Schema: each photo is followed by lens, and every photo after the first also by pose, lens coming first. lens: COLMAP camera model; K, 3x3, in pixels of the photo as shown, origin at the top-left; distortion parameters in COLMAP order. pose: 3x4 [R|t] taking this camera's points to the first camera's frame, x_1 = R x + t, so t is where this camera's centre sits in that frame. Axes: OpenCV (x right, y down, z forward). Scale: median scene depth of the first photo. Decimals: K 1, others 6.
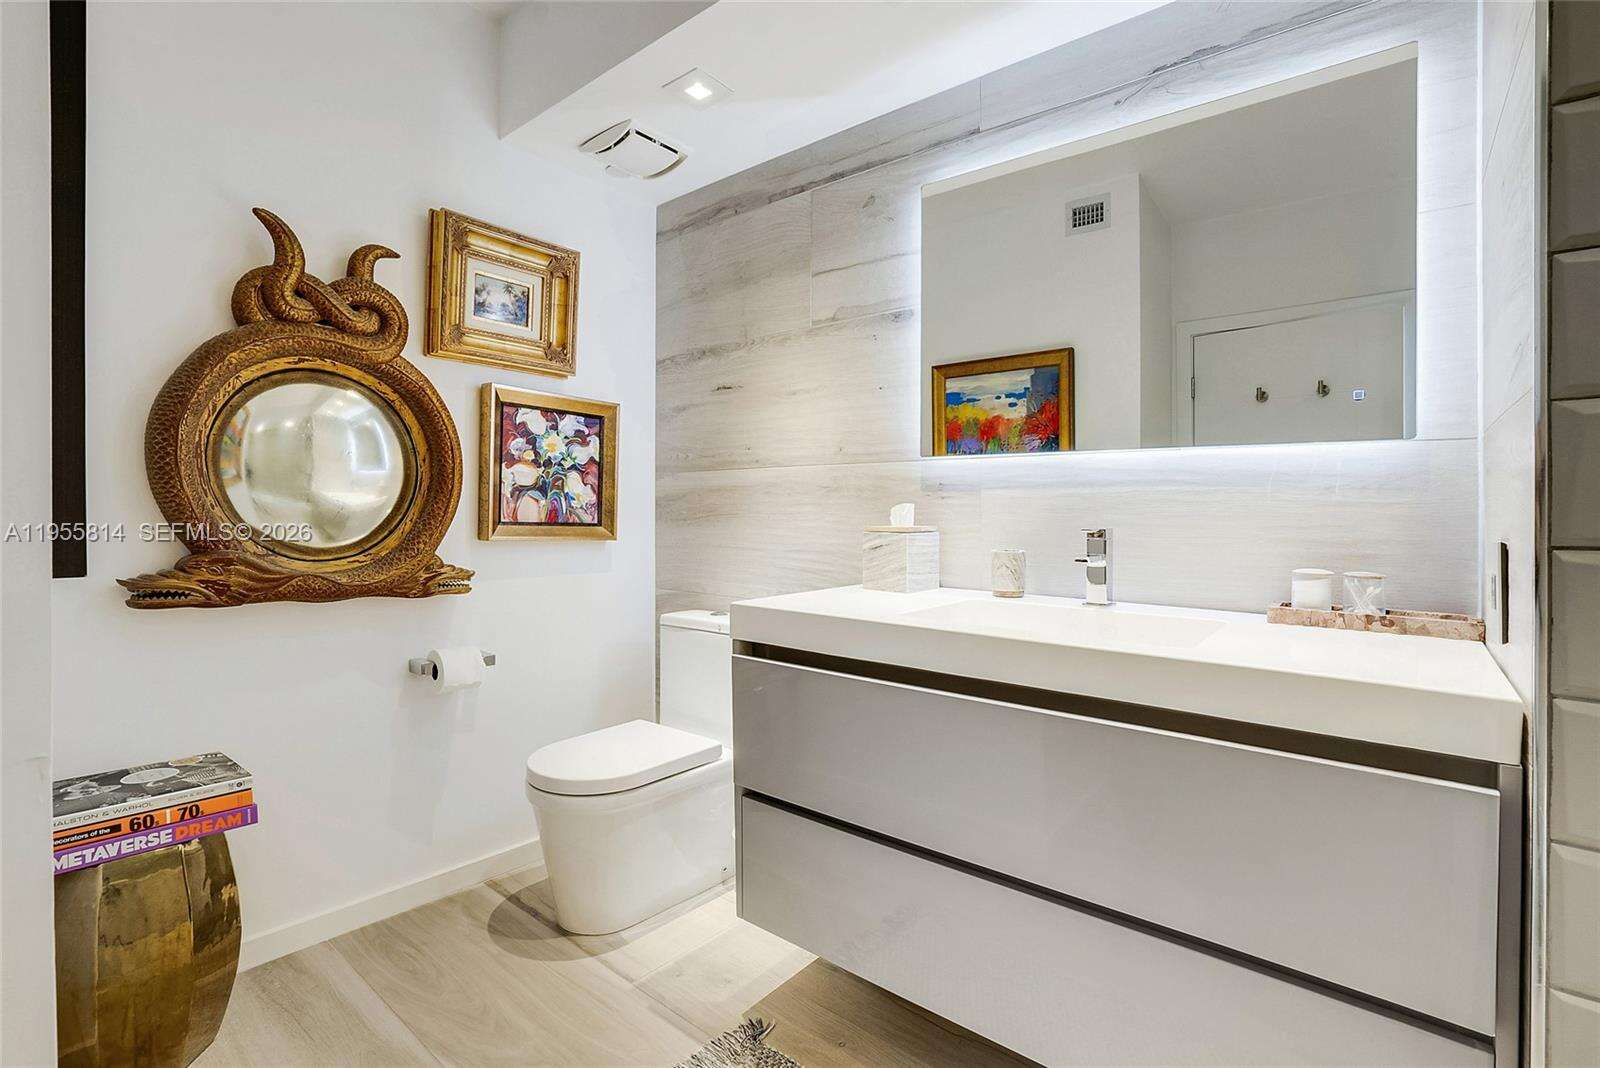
lens RADIAL K [[744.0, 0, 788.0], [0, 744.0, 519.5], [0, 0, 1]] dist [-0.049793, 0.015440]
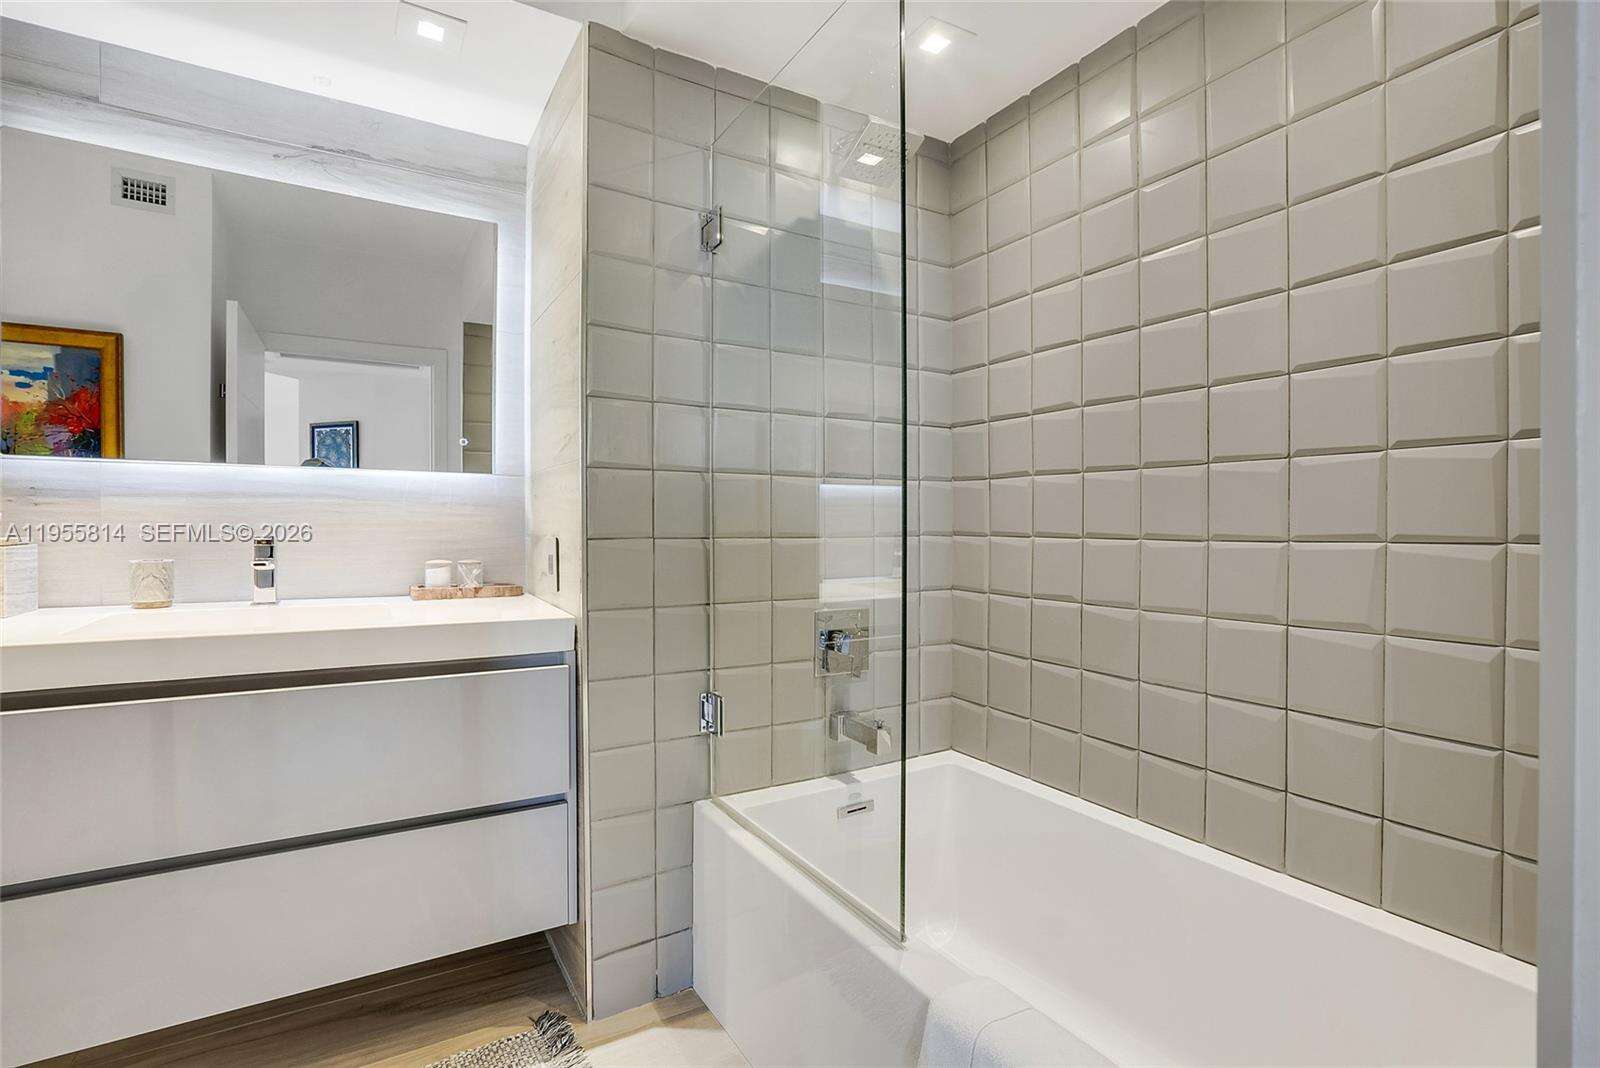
lens RADIAL K [[744.0, 0, 801.0], [0, 744.0, 530.7], [0, 0, 1]] dist [-0.049793, 0.015440]
pose [[0.331709, -0.017885, 0.943212, -0.319199], [0.006292, 0.999840, 0.016746, -0.008005], [-0.943361, 0.000380, 0.331768, -0.124995]]
